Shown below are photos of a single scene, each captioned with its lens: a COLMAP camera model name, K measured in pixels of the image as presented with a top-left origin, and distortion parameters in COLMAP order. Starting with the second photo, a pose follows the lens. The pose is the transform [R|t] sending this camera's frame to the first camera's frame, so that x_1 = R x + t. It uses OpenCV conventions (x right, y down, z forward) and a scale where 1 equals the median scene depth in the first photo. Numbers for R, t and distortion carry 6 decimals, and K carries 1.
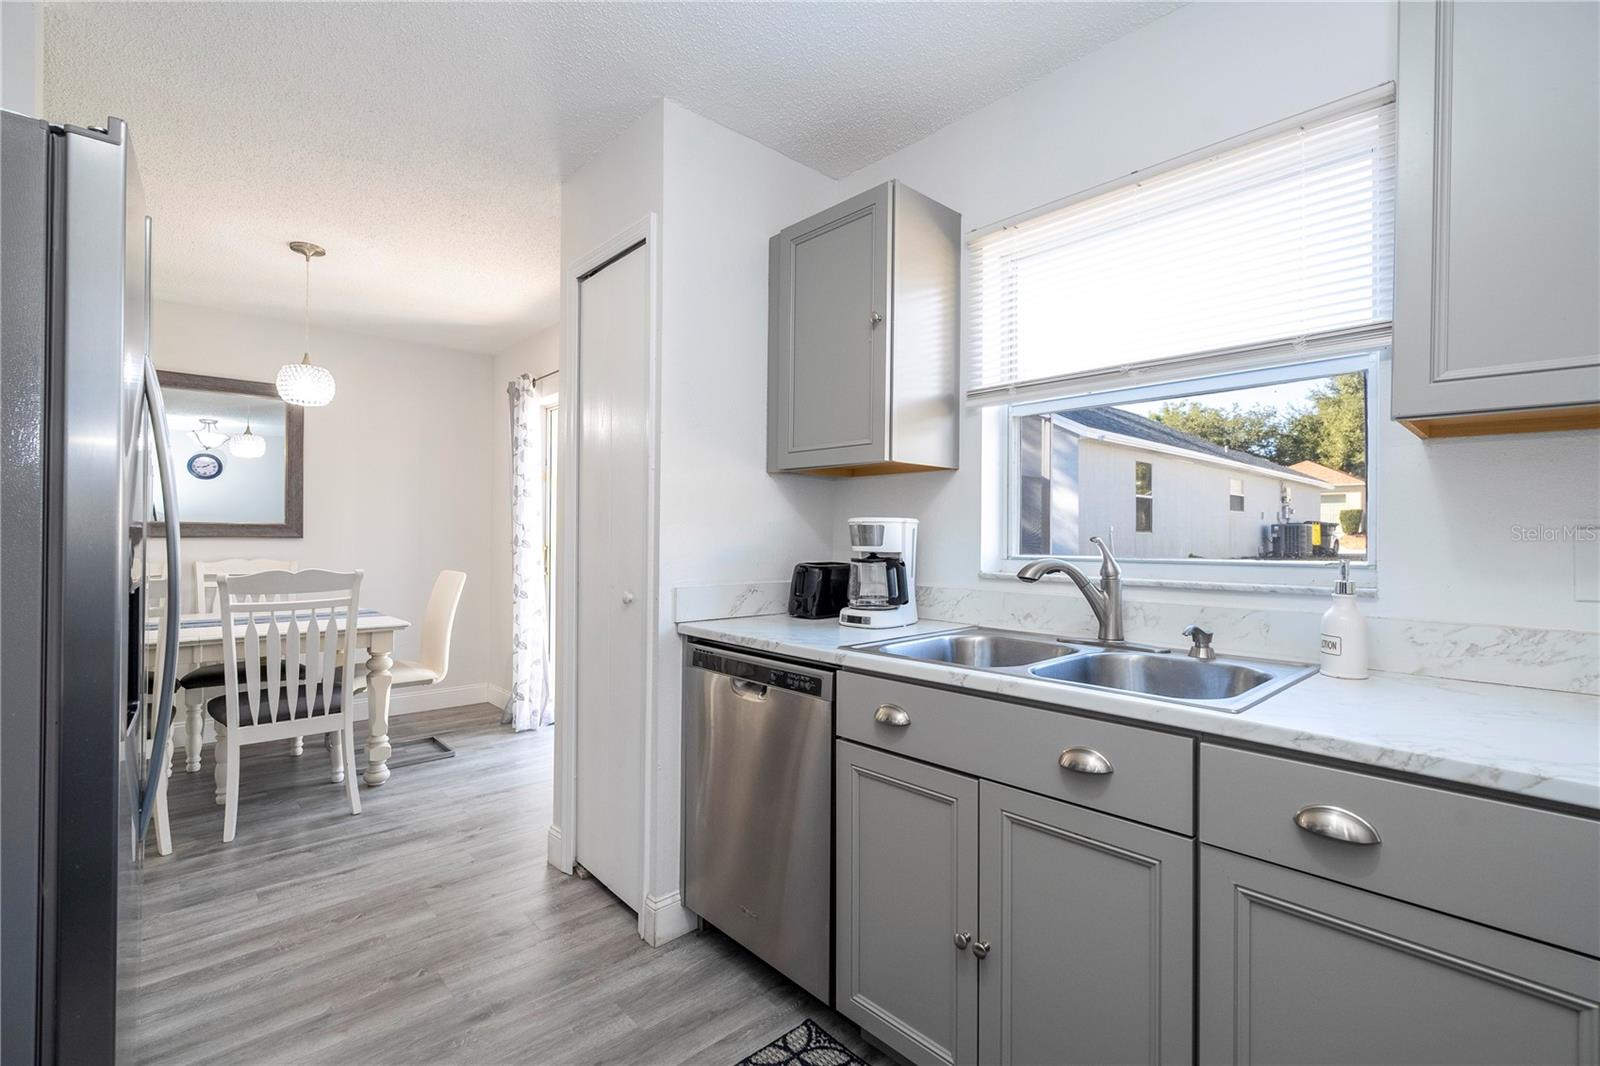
lens RADIAL K [[723.1, 0, 805.1], [0, 723.1, 527.5], [0, 0, 1]] dist [-0.005607, 0.003593]
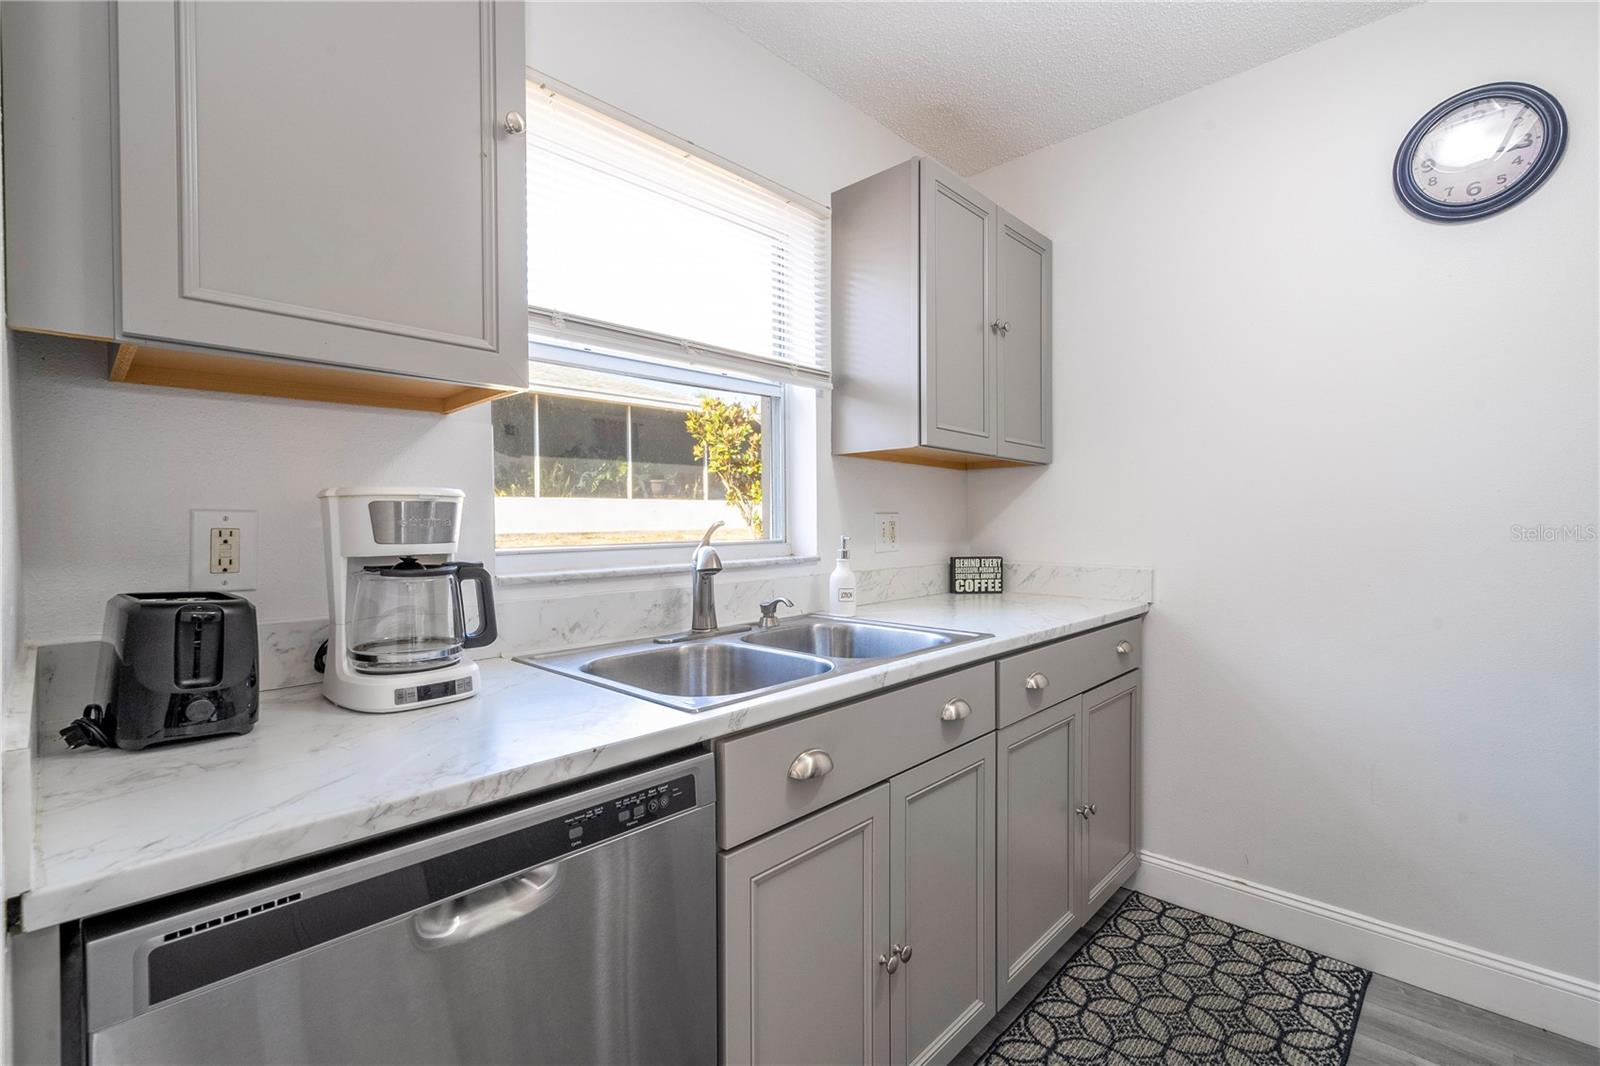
lens RADIAL K [[723.1, 0, 802.0], [0, 723.1, 528.8], [0, 0, 1]] dist [-0.005607, 0.003593]
pose [[-0.055944, -0.014083, 0.998335, -0.547333], [0.002719, 0.999895, 0.014257, 0.011053], [-0.998430, 0.003512, -0.055900, 0.957331]]
